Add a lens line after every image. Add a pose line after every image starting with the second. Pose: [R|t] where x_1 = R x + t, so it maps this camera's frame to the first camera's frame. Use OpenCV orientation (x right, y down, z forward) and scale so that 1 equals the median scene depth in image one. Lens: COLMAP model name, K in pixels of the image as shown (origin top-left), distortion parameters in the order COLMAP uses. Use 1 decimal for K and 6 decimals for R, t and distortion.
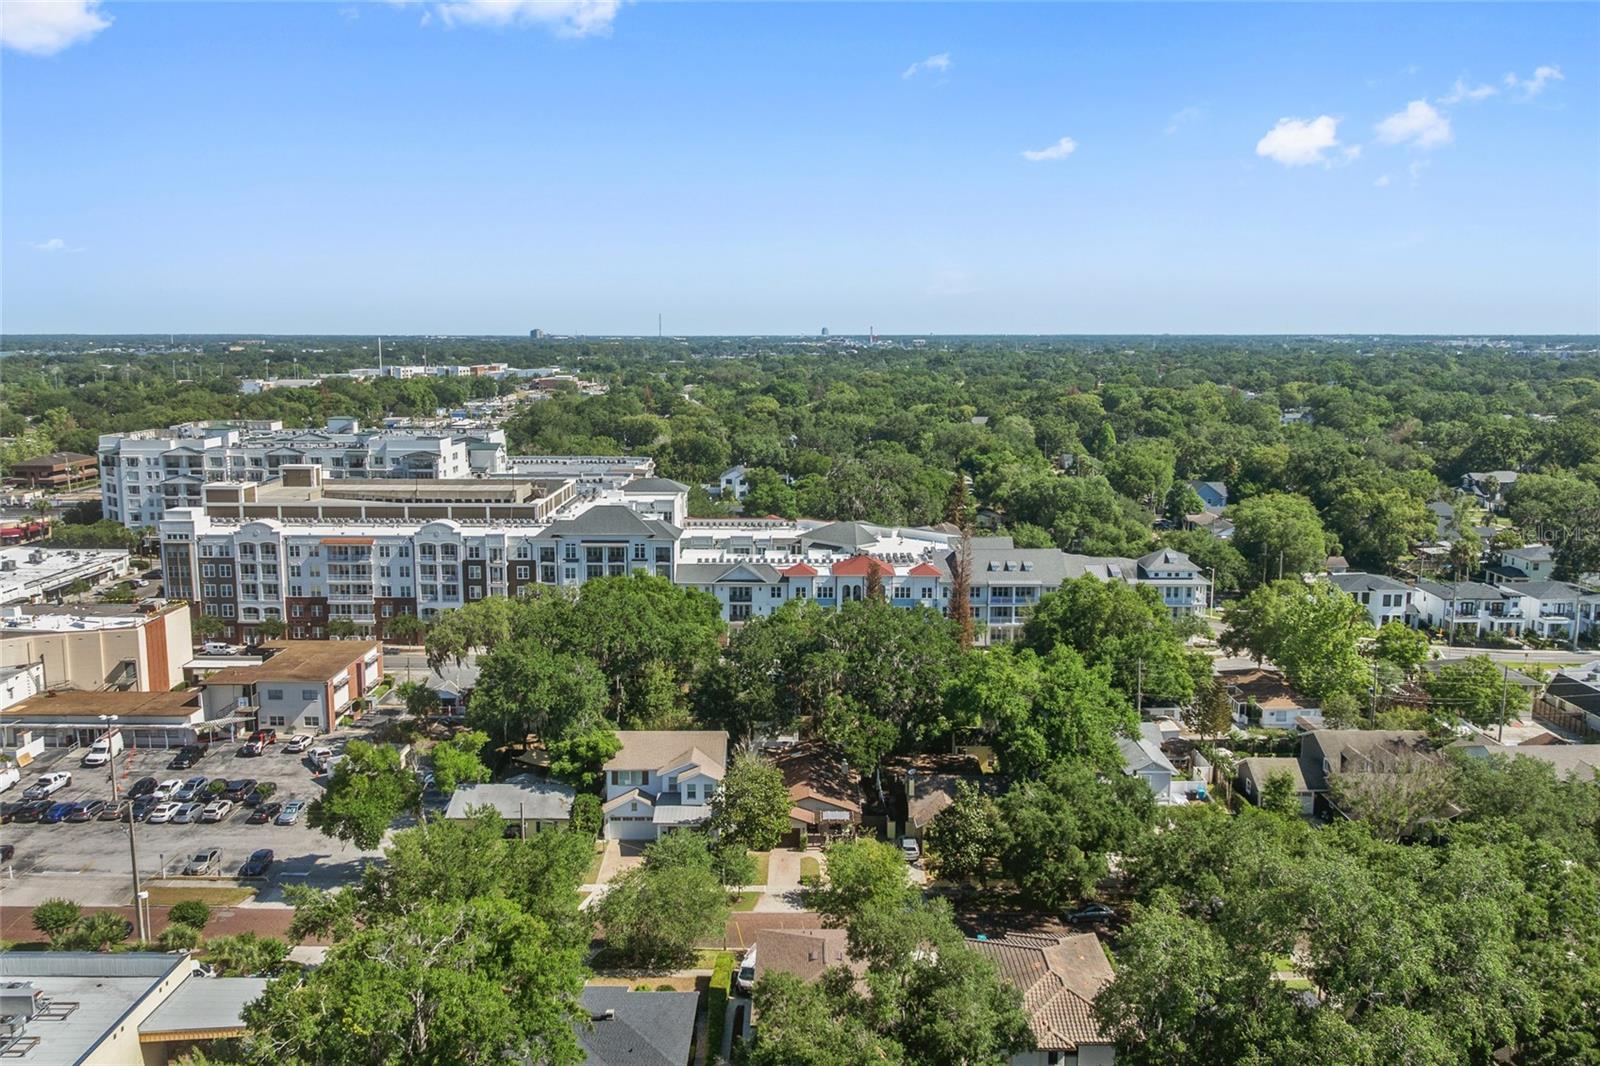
lens RADIAL K [[1323.0, 0, 825.3], [0, 1323.0, 531.3], [0, 0, 1]] dist [0.002419, -0.004045]
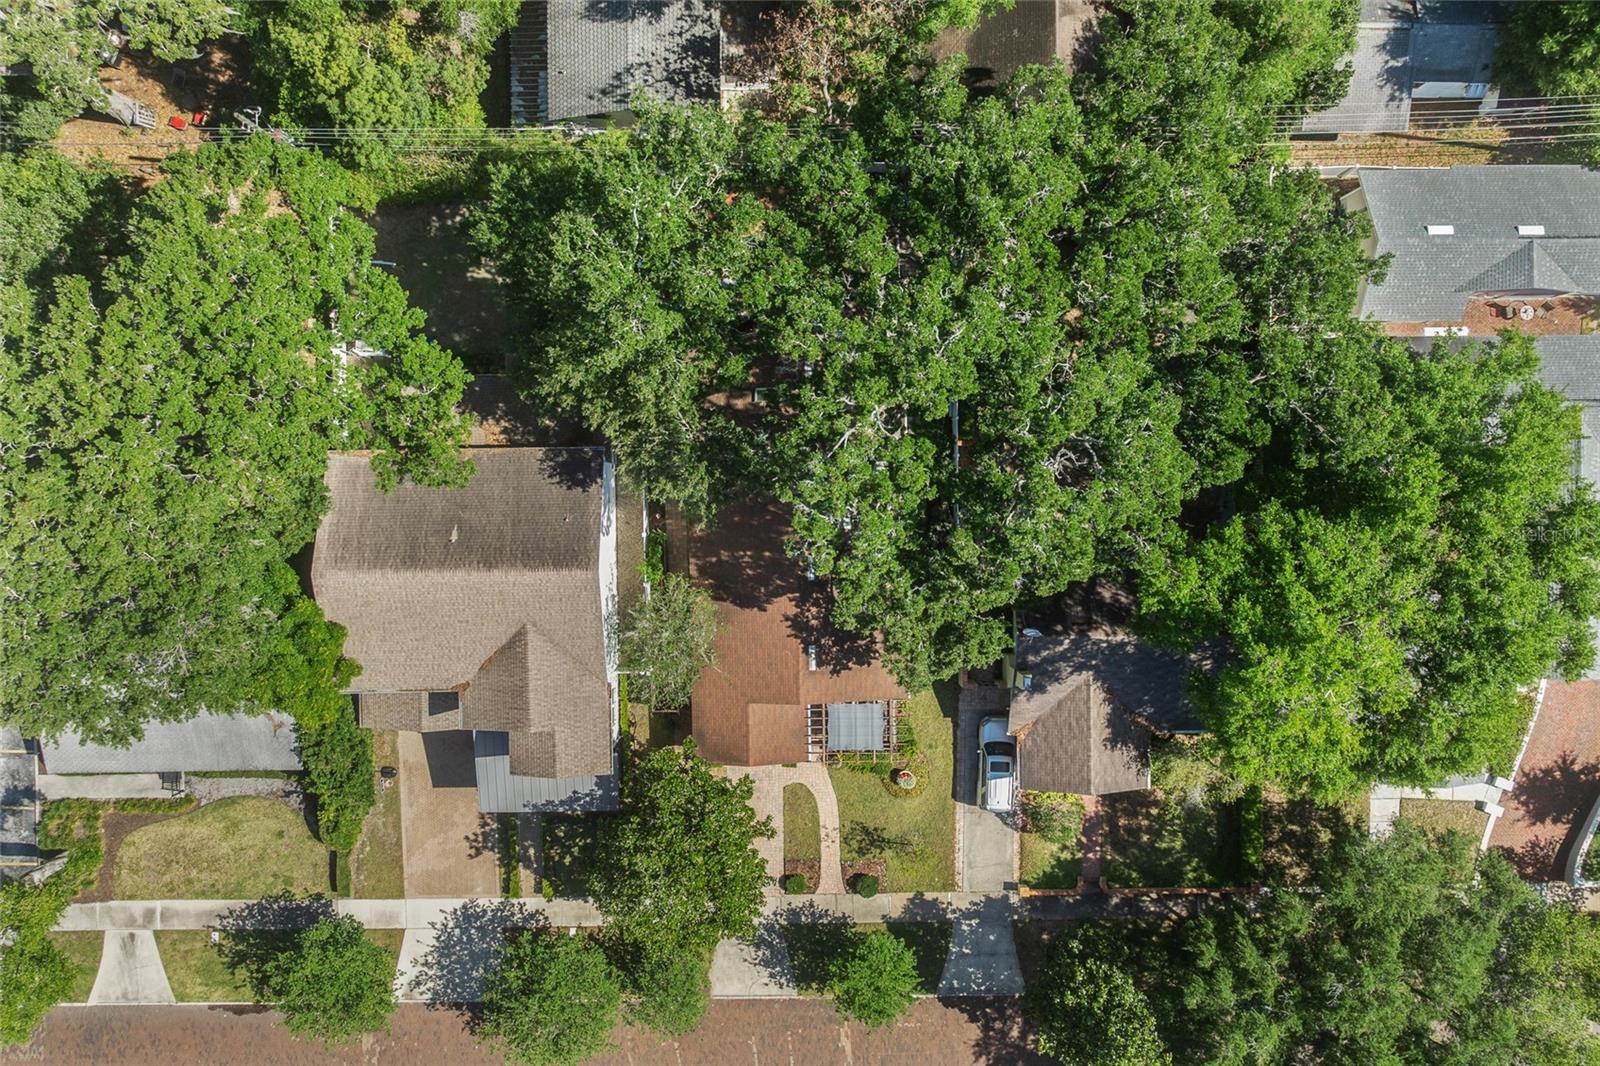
lens RADIAL K [[1332.6, 0, 805.9], [0, 1332.6, 535.4], [0, 0, 1]] dist [-0.021926, -0.000103]
pose [[0.999979, 0.006356, 0.001007, -0.007048], [-0.001791, 0.124466, 0.992222, -0.172230], [0.006181, -0.992204, 0.124475, 0.641351]]
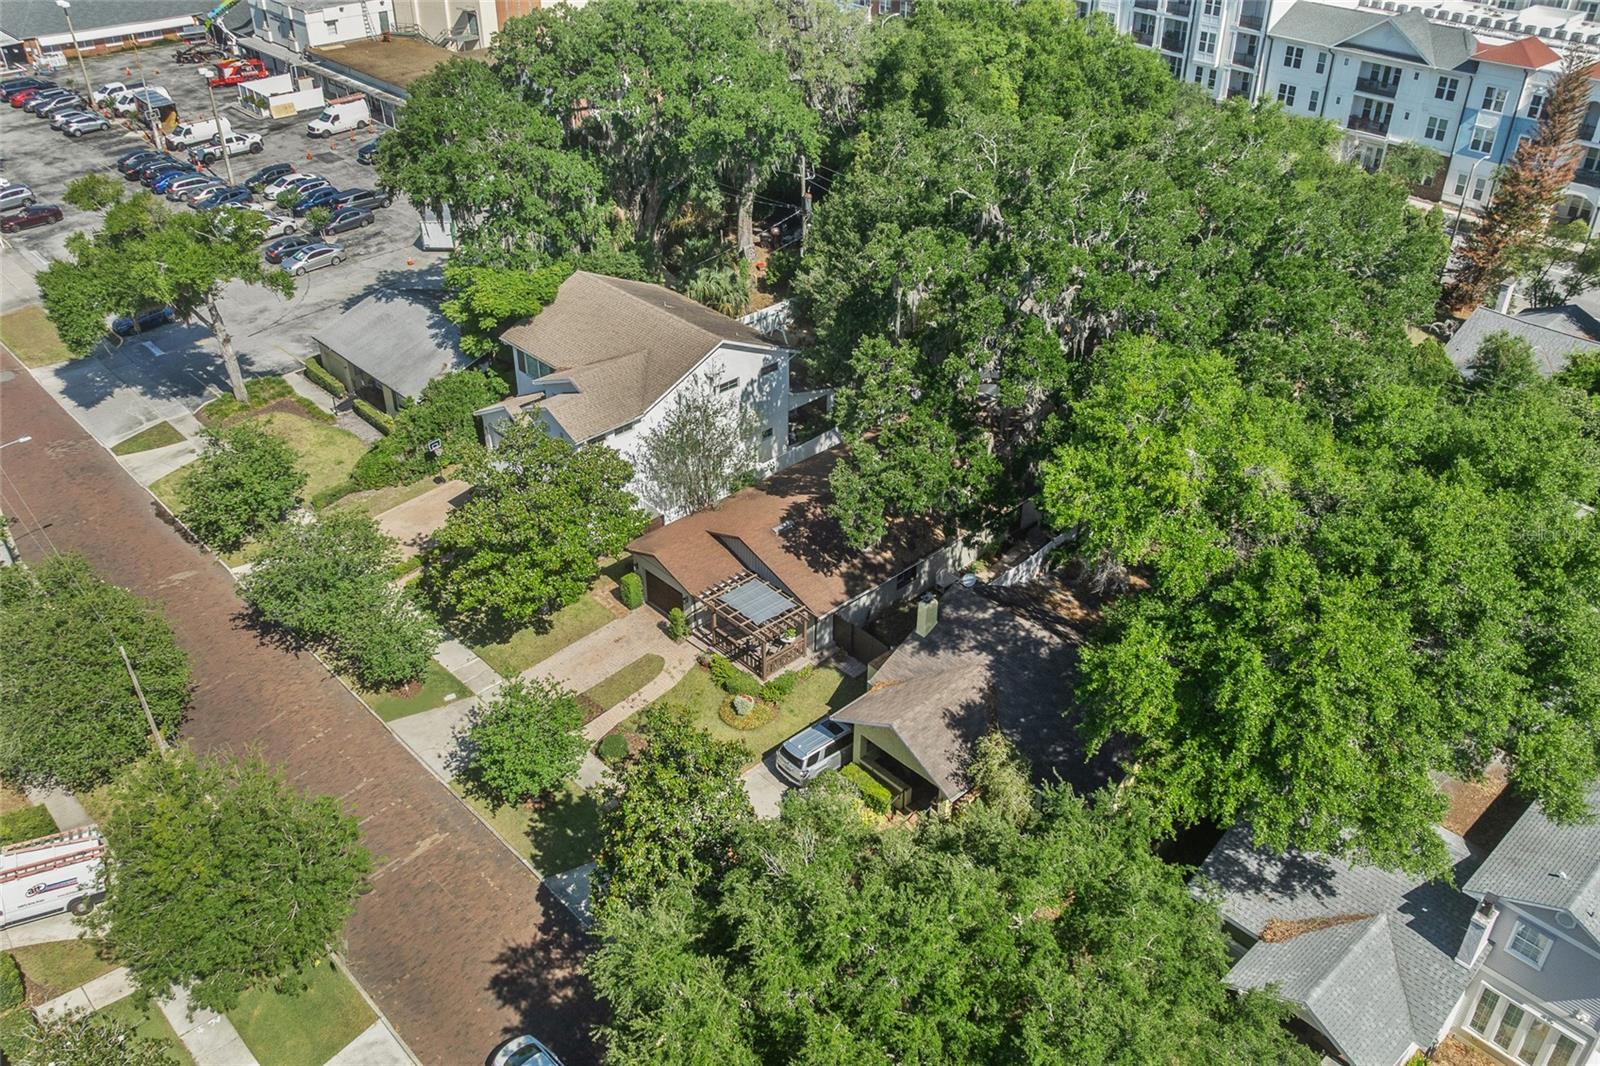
lens RADIAL K [[1332.6, 0, 805.9], [0, 1332.6, 535.4], [0, 0, 1]] dist [-0.021926, -0.000103]
pose [[0.675309, 0.401779, -0.618491, 0.180424], [-0.110860, 0.884362, 0.453448, -0.004736], [0.729155, -0.237652, 0.641759, 0.466493]]
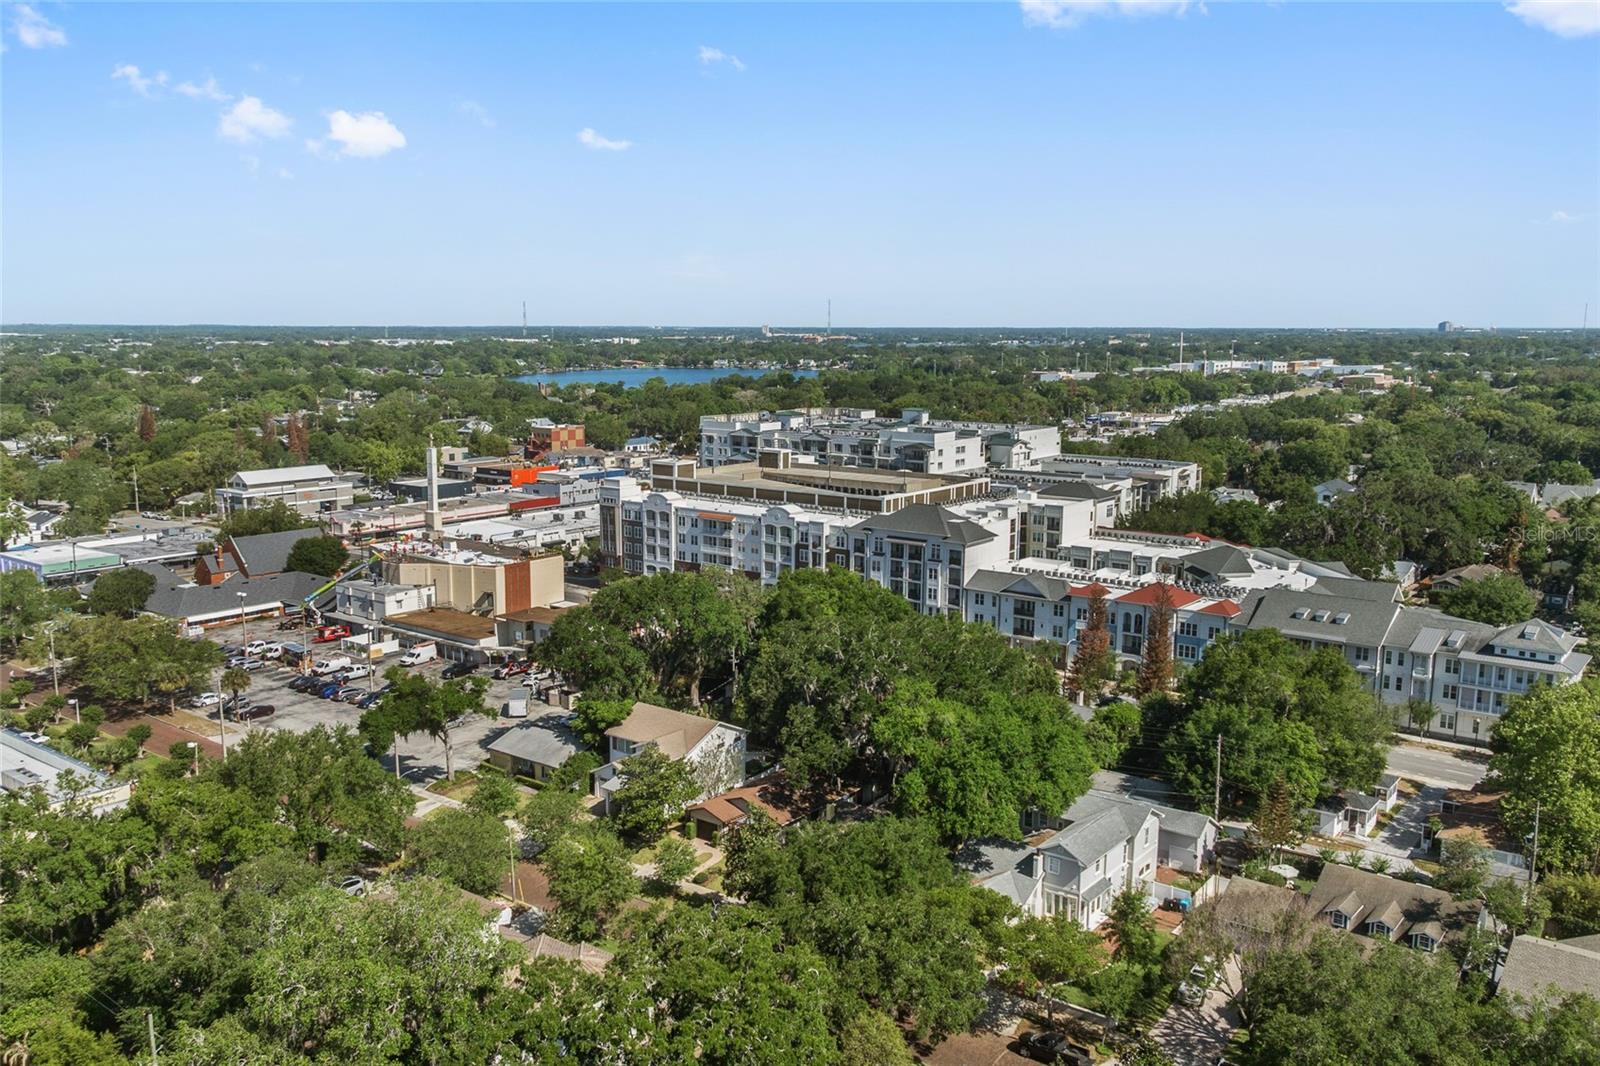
lens RADIAL K [[1332.6, 0, 805.9], [0, 1332.6, 535.4], [0, 0, 1]] dist [-0.021926, -0.000103]
pose [[0.785706, 0.095240, -0.611224, 0.400080], [-0.091670, 0.995094, 0.037216, -0.025937], [0.611770, 0.026790, 0.790582, 0.145369]]
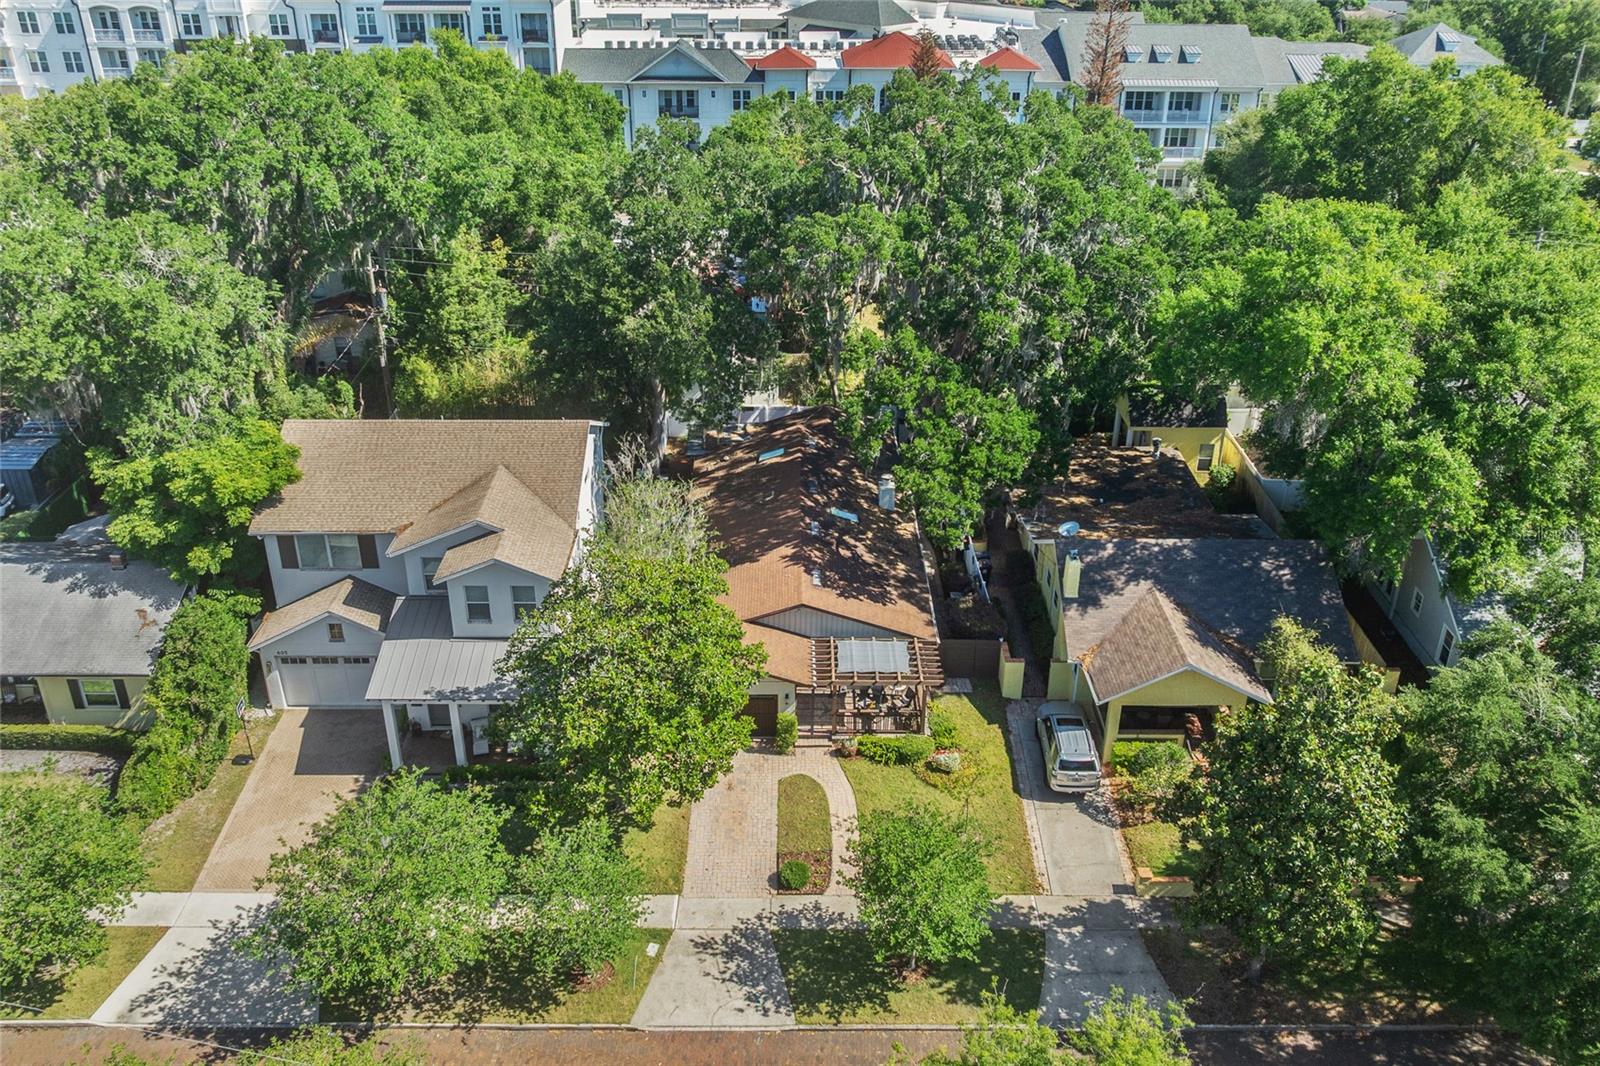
lens RADIAL K [[1332.6, 0, 805.9], [0, 1332.6, 535.4], [0, 0, 1]] dist [-0.021926, -0.000103]
pose [[0.999962, 0.003994, -0.007709, -0.005167], [-0.001261, 0.945327, 0.326123, 0.037397], [0.008590, -0.326101, 0.945296, 0.416130]]
